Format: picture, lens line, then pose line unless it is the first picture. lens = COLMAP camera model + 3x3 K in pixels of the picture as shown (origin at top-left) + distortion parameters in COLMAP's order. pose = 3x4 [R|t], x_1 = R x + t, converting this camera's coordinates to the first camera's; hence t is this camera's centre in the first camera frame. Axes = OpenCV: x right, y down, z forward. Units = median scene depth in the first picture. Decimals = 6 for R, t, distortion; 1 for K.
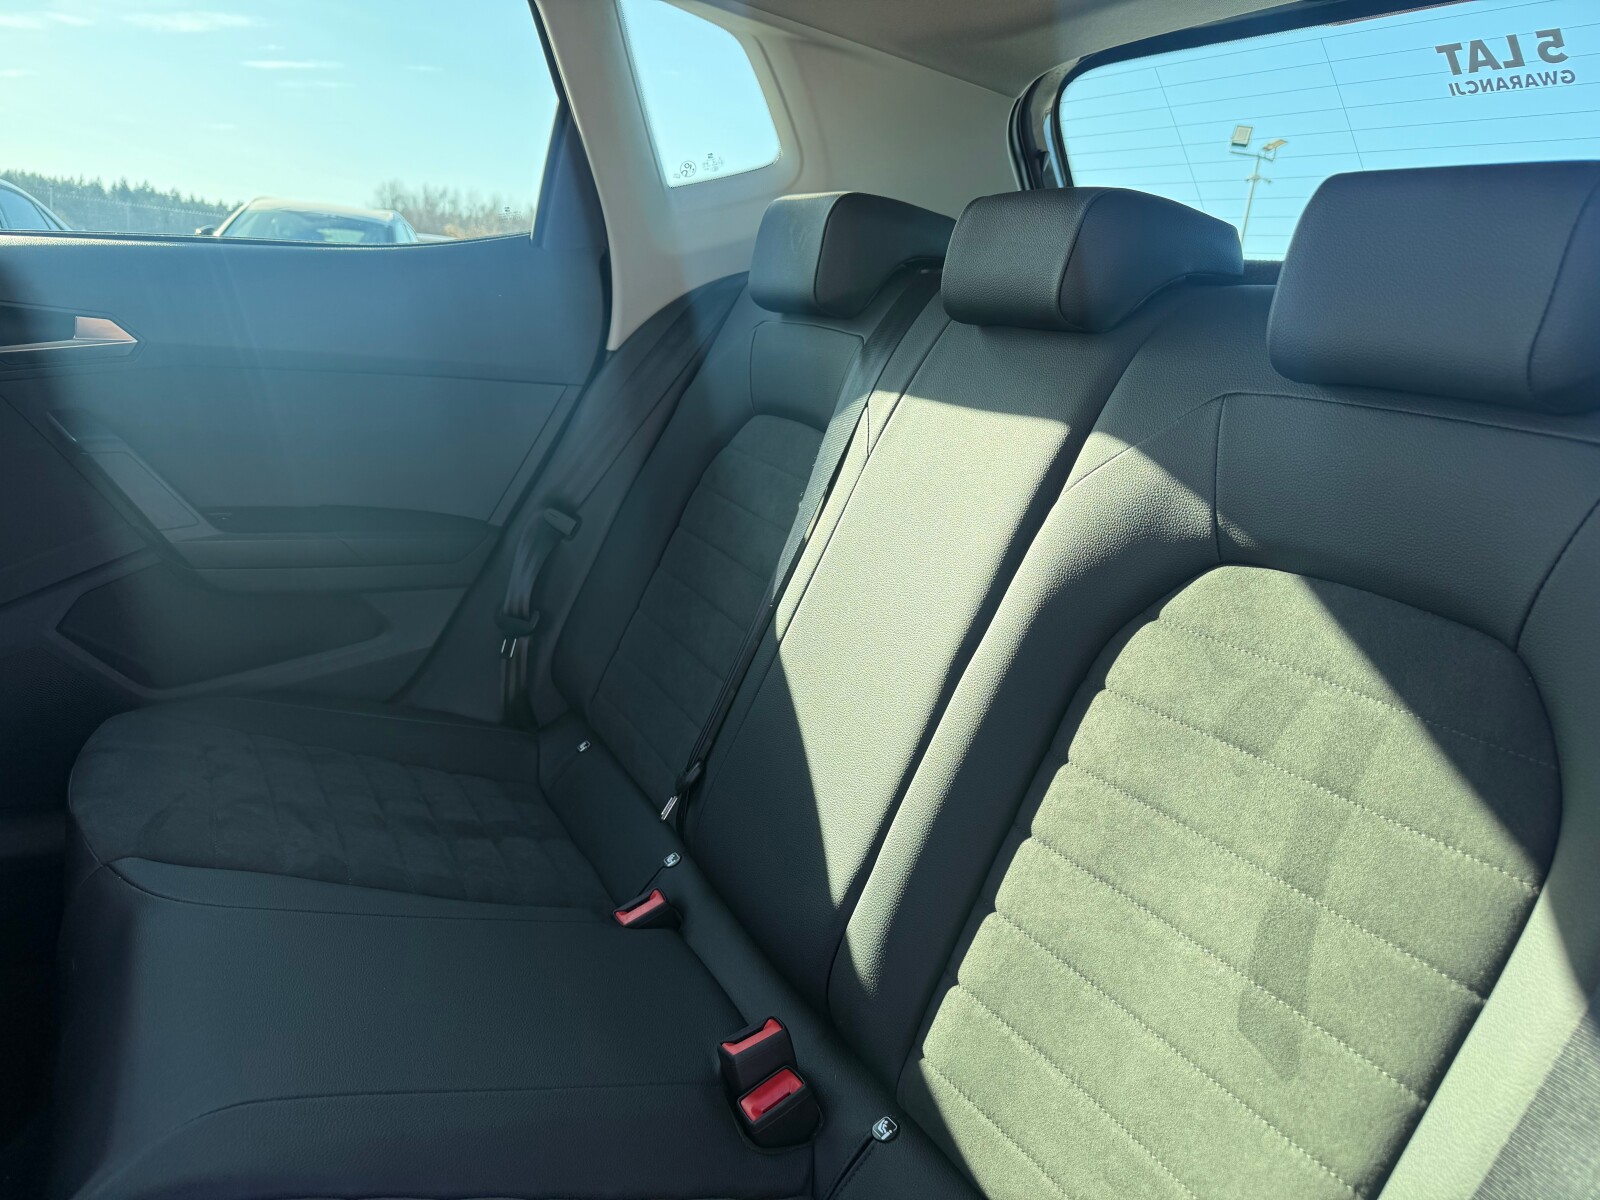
lens RADIAL K [[1195.4, 0, 799.8], [0, 1195.4, 599.3], [0, 0, 1]] dist [0.045793, -0.038227]
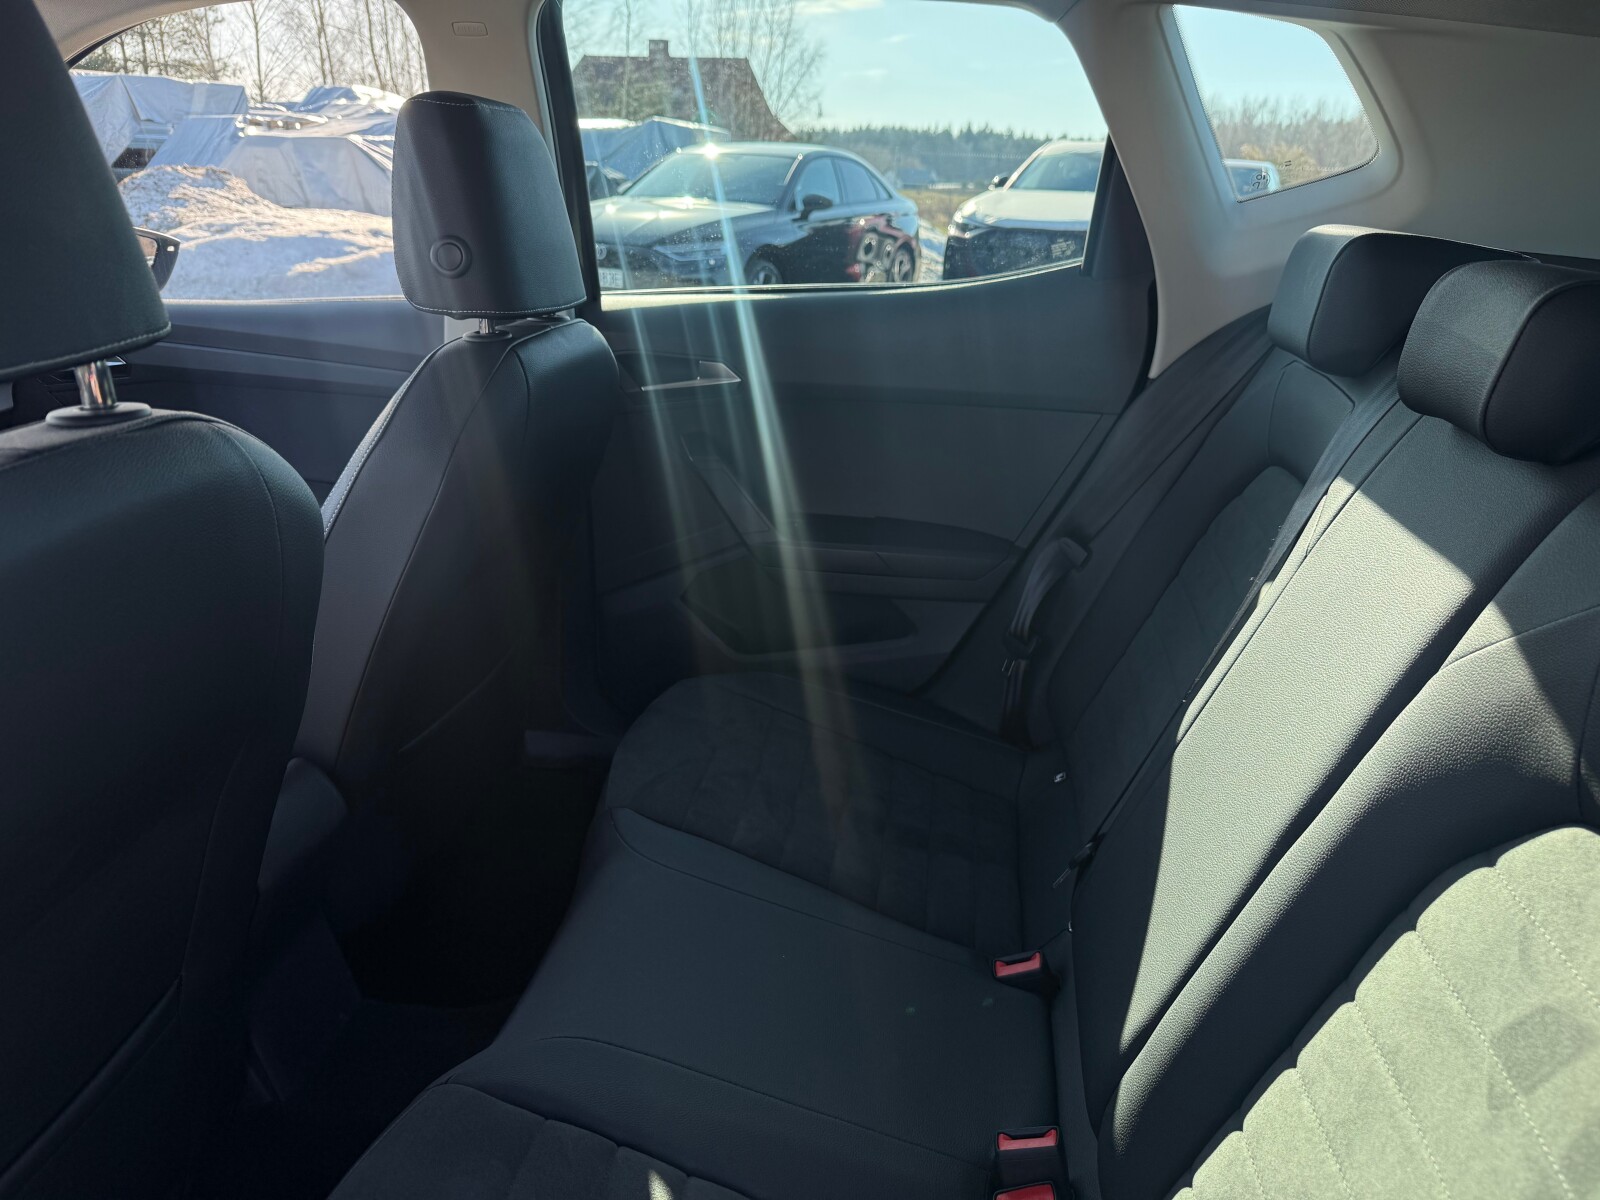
lens RADIAL K [[1195.4, 0, 799.8], [0, 1195.4, 599.3], [0, 0, 1]] dist [0.045793, -0.038227]
pose [[0.790913, 0.144817, -0.594546, 0.220211], [-0.098544, 0.989055, 0.109818, -0.112724], [0.603942, -0.028267, 0.796527, 0.063583]]
